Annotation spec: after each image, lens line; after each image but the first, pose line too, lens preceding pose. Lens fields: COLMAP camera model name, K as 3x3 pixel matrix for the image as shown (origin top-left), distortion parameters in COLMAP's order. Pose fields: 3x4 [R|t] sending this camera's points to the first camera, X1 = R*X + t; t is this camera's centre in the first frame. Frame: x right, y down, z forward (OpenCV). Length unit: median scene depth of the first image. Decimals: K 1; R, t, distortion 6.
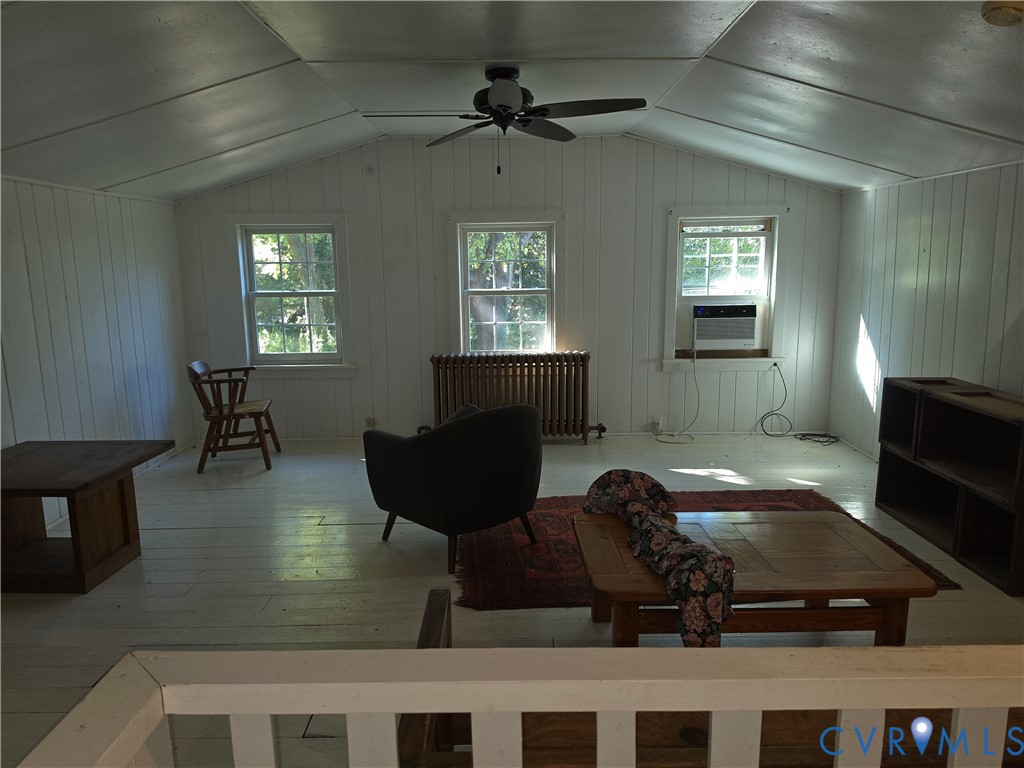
lens RADIAL K [[703.4, 0, 515.9], [0, 703.4, 388.8], [0, 0, 1]] dist [0.071685, -0.080610]
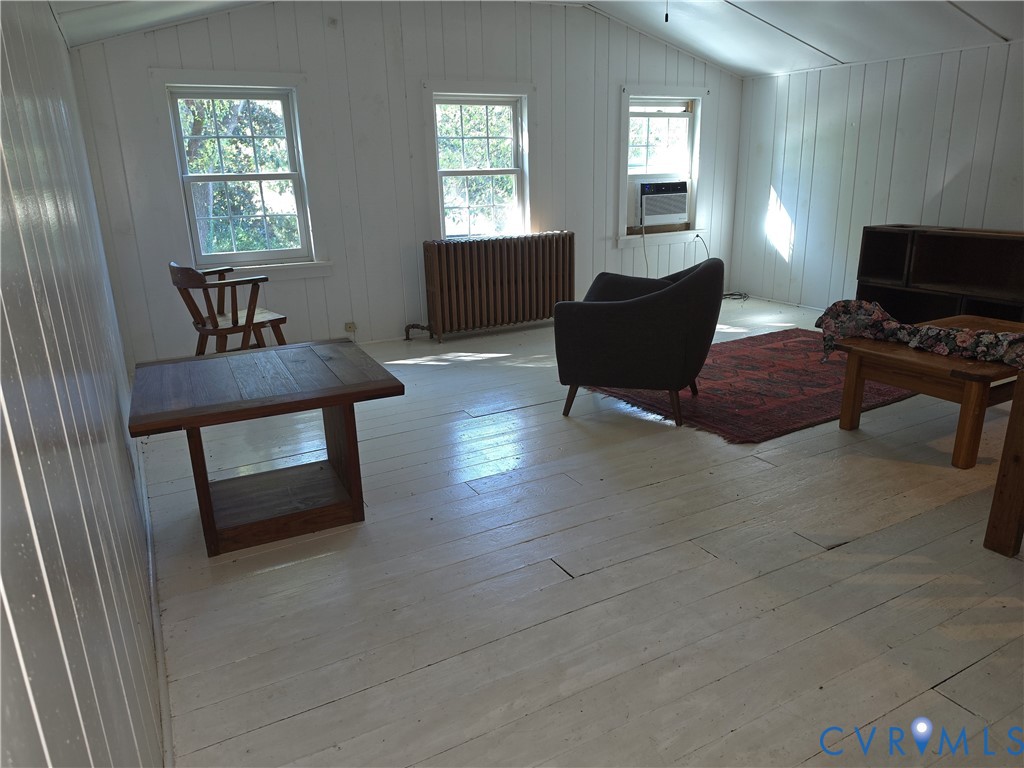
lens RADIAL K [[703.4, 0, 515.6], [0, 703.4, 379.7], [0, 0, 1]] dist [0.071685, -0.080610]
pose [[0.877118, -0.145372, 0.457746, -0.447863], [0.103829, 0.987948, 0.114801, 0.032907], [-0.468918, -0.053167, 0.881640, 0.131573]]
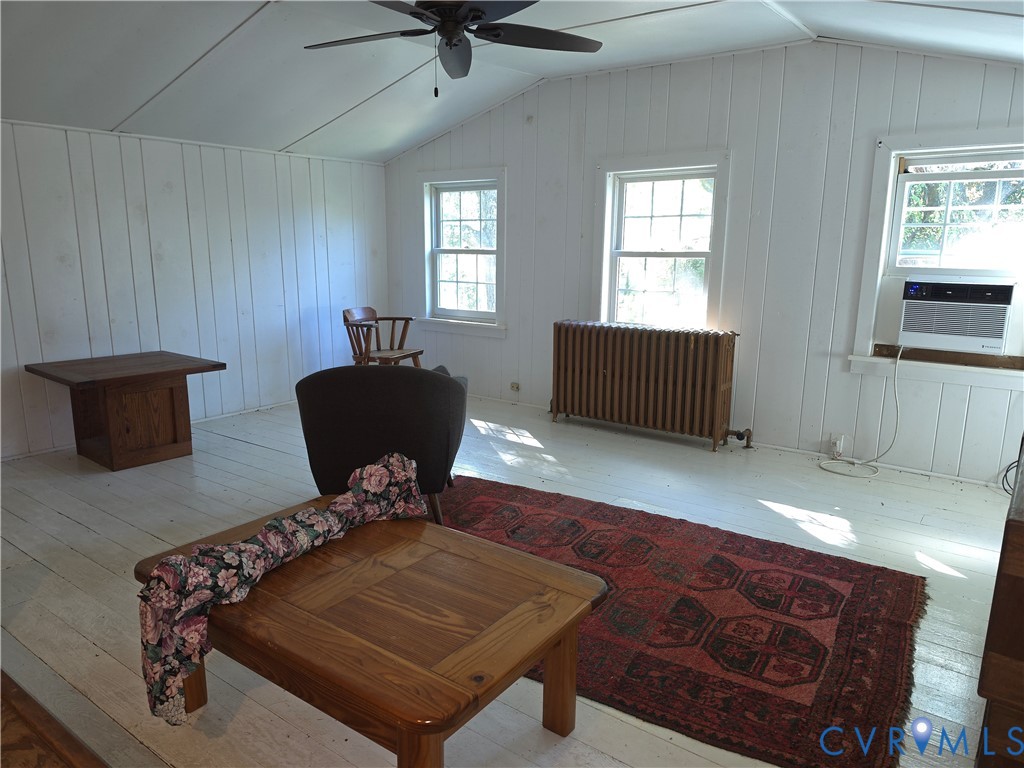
lens RADIAL K [[703.4, 0, 526.1], [0, 703.4, 391.4], [0, 0, 1]] dist [0.071685, -0.080610]
pose [[0.804479, 0.140137, -0.577213, 0.369971], [-0.128228, 0.989830, 0.061598, -0.008349], [0.579975, 0.024460, 0.814267, 0.234327]]
